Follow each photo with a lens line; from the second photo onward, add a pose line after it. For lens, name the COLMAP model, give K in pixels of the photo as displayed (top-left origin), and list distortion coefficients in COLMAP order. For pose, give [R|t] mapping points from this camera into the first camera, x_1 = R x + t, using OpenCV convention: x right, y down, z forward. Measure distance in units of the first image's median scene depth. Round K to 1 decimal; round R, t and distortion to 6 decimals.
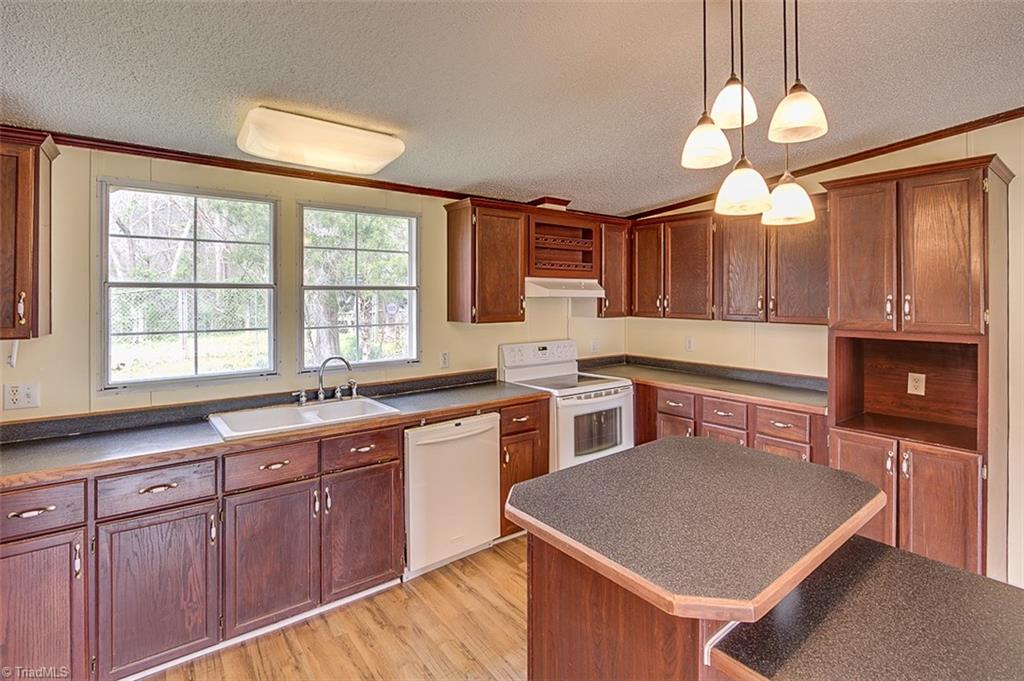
lens RADIAL K [[486.5, 0, 511.0], [0, 486.5, 295.3], [0, 0, 1]] dist [-0.013010, -0.000054]
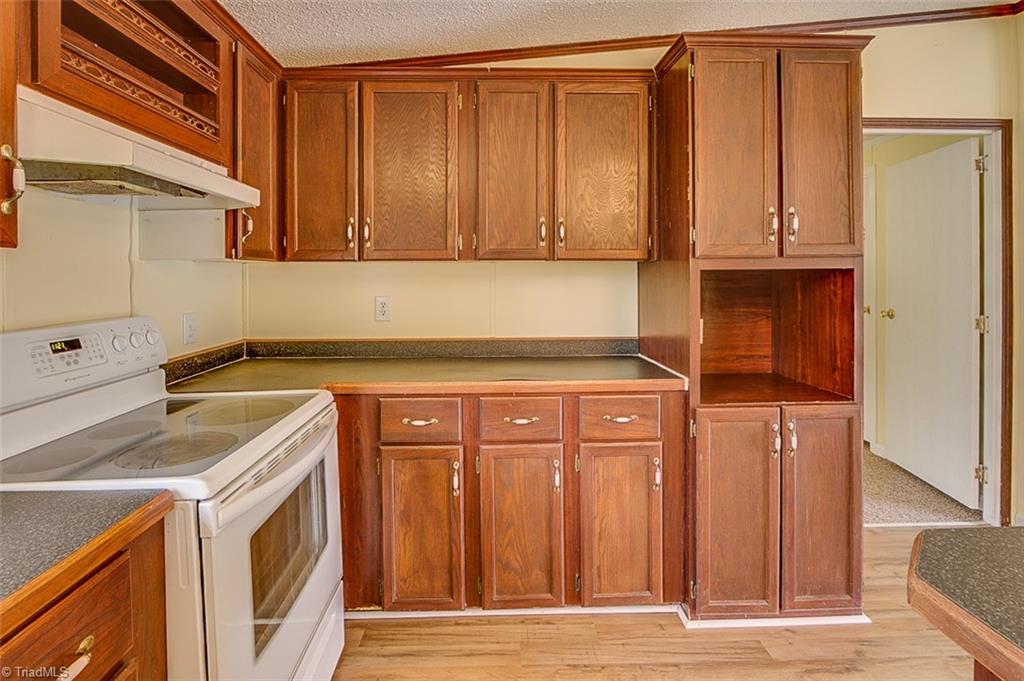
lens RADIAL K [[490.4, 0, 497.6], [0, 490.4, 275.6], [0, 0, 1]] dist [-0.014668, -0.000151]
pose [[0.596163, -0.006454, 0.802838, -0.029543], [0.003783, 0.999979, 0.005230, 0.073977], [-0.802855, -0.000081, 0.596175, 0.685075]]
